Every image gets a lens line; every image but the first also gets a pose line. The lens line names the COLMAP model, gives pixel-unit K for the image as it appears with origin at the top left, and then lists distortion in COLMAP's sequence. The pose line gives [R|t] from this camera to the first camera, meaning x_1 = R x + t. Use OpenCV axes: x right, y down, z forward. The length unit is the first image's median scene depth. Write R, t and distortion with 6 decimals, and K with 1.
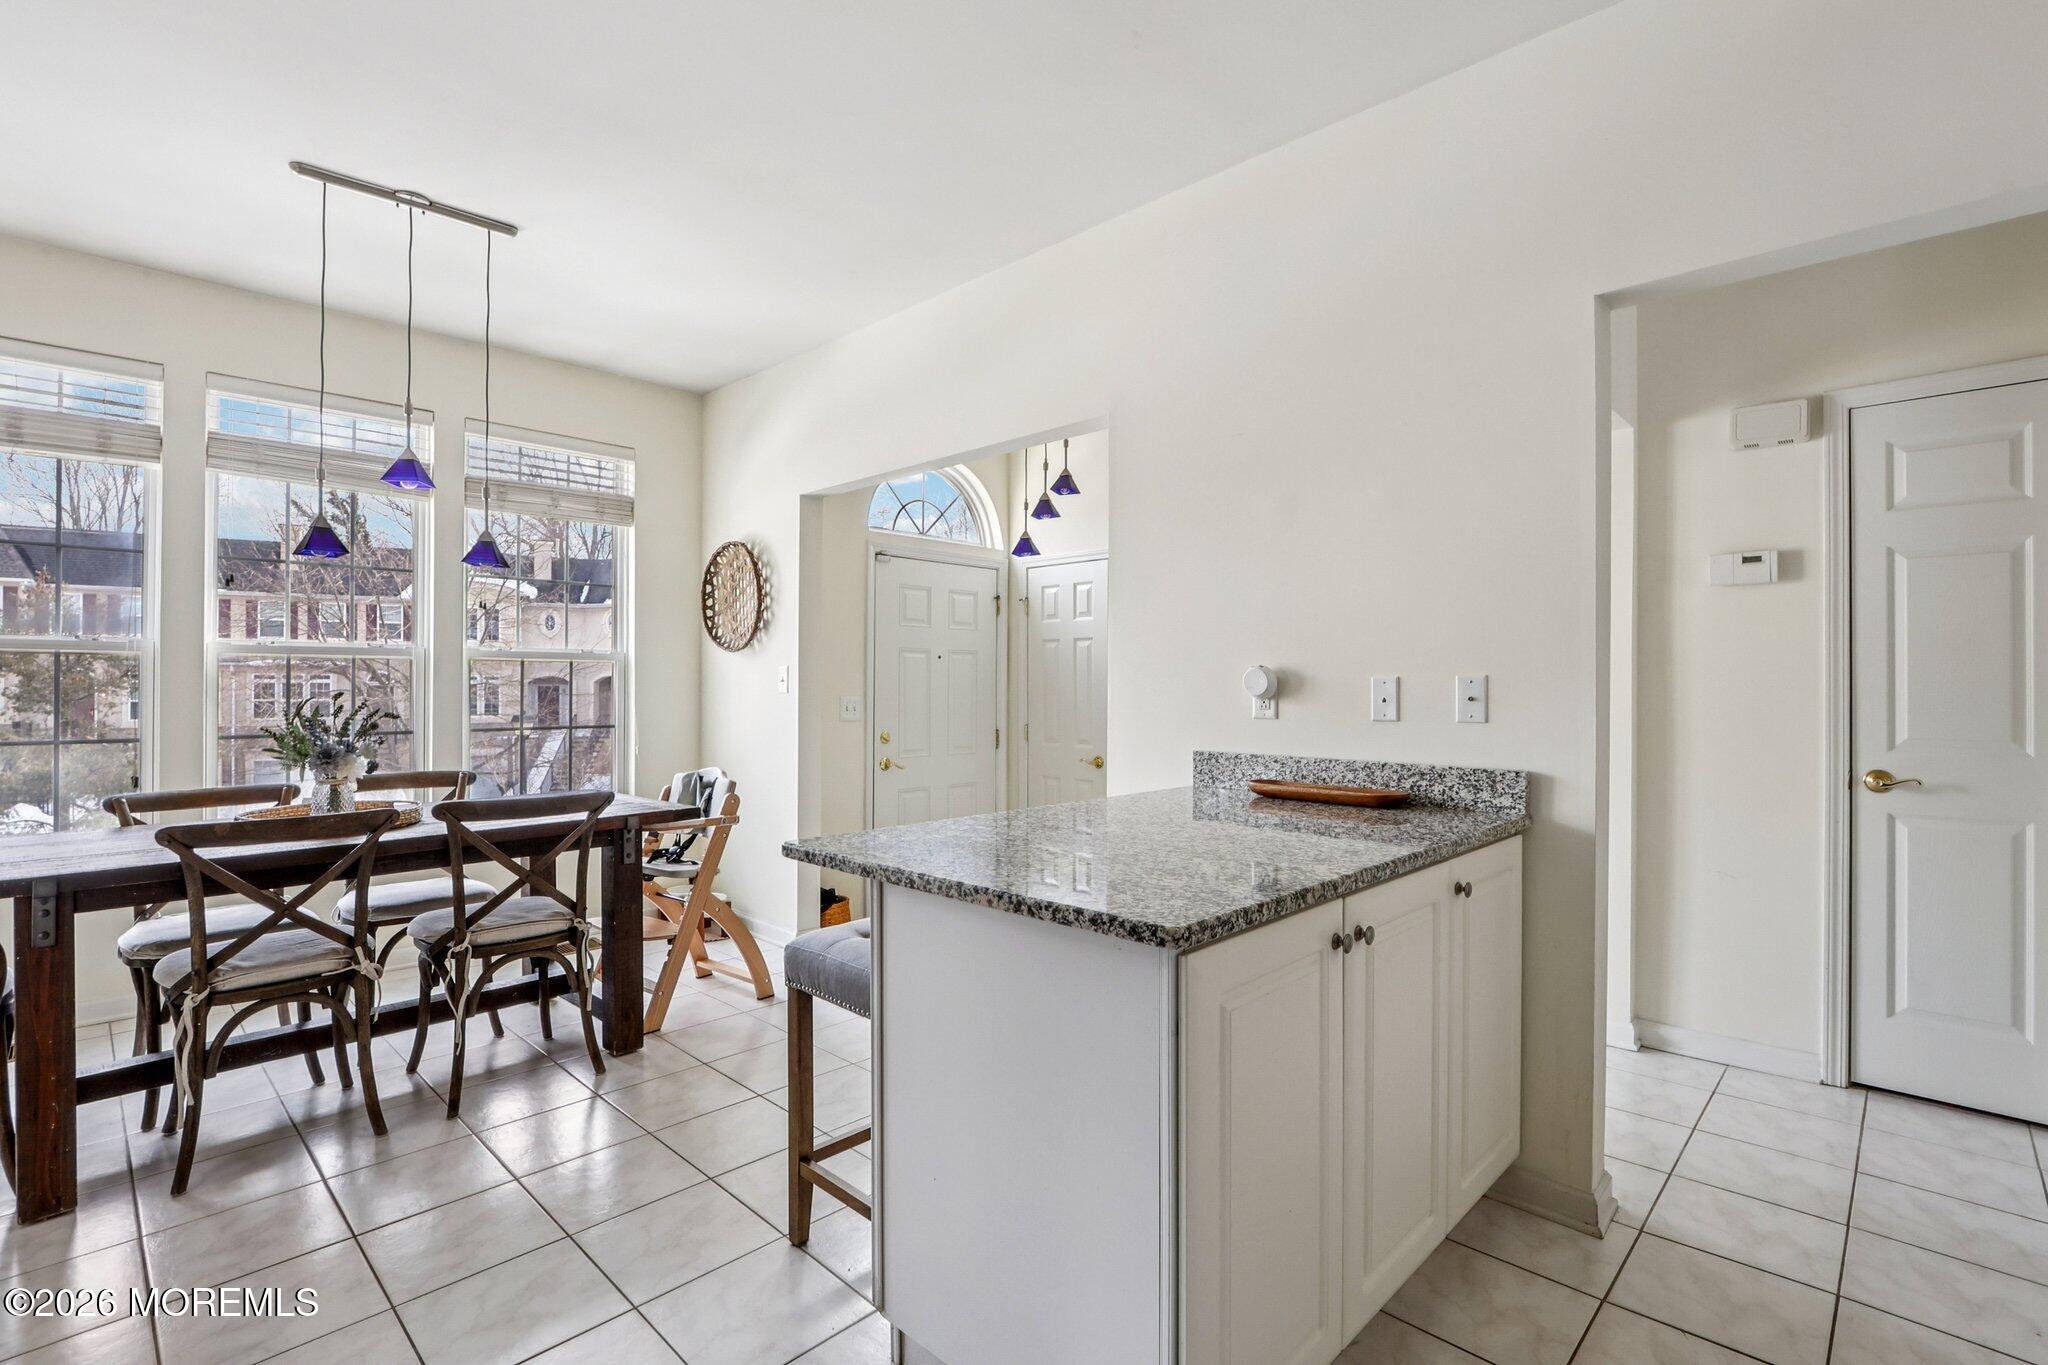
lens RADIAL K [[953.5, 0, 1009.8], [0, 953.5, 684.5], [0, 0, 1]] dist [-0.002560, -0.000218]
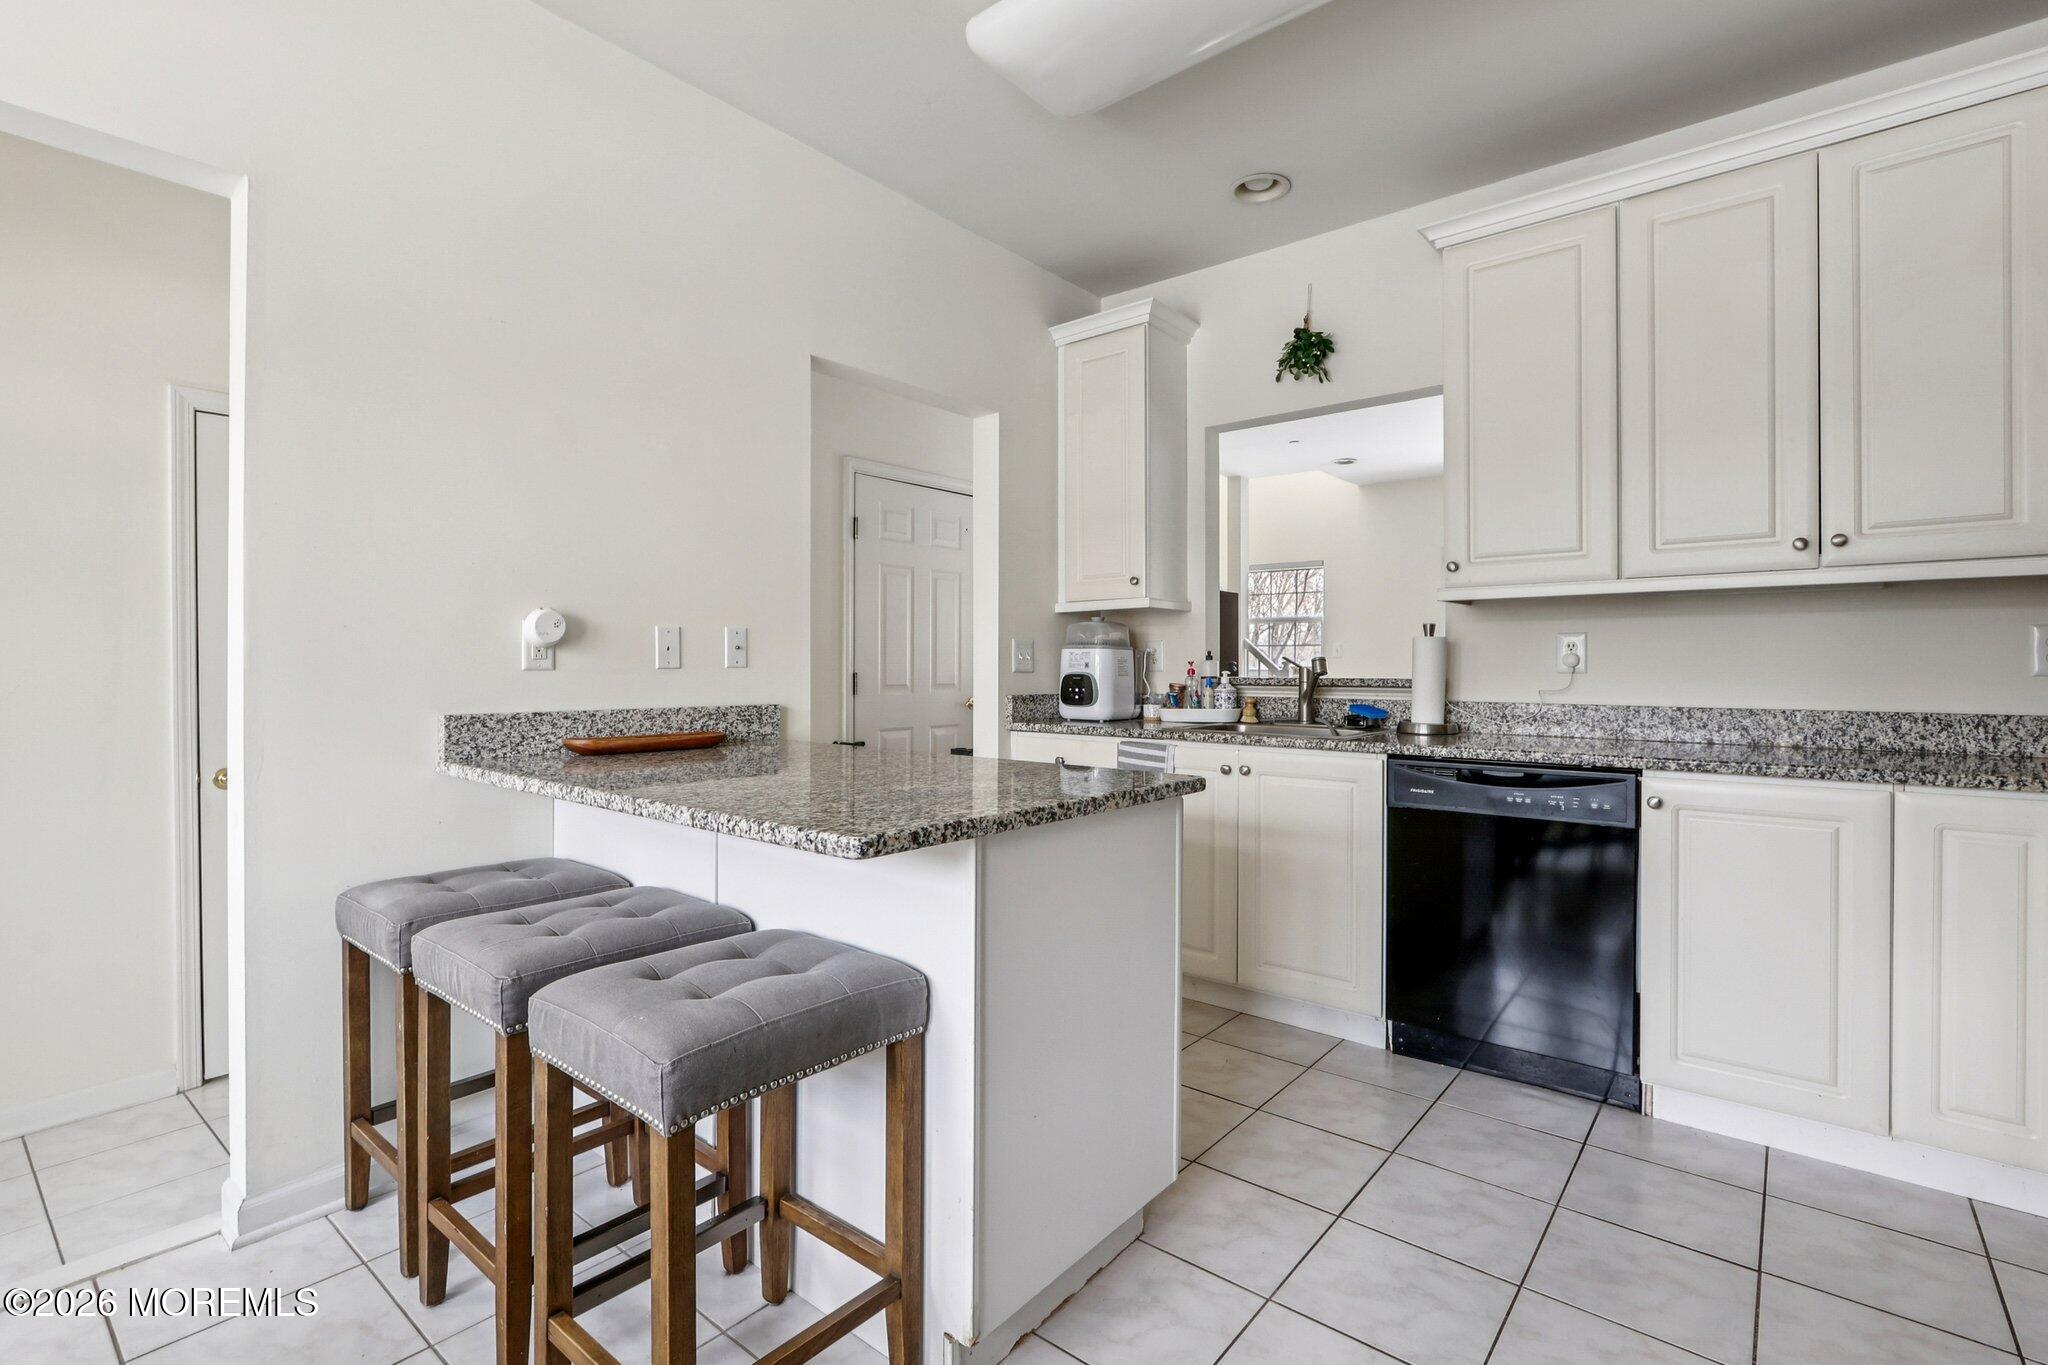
lens RADIAL K [[953.5, 0, 1009.6], [0, 953.5, 670.2], [0, 0, 1]] dist [-0.002560, -0.000218]
pose [[-0.077783, -0.005570, 0.996955, -0.718433], [-0.000249, 0.999984, 0.005568, 0.036573], [-0.996970, 0.000185, -0.077784, 0.753502]]
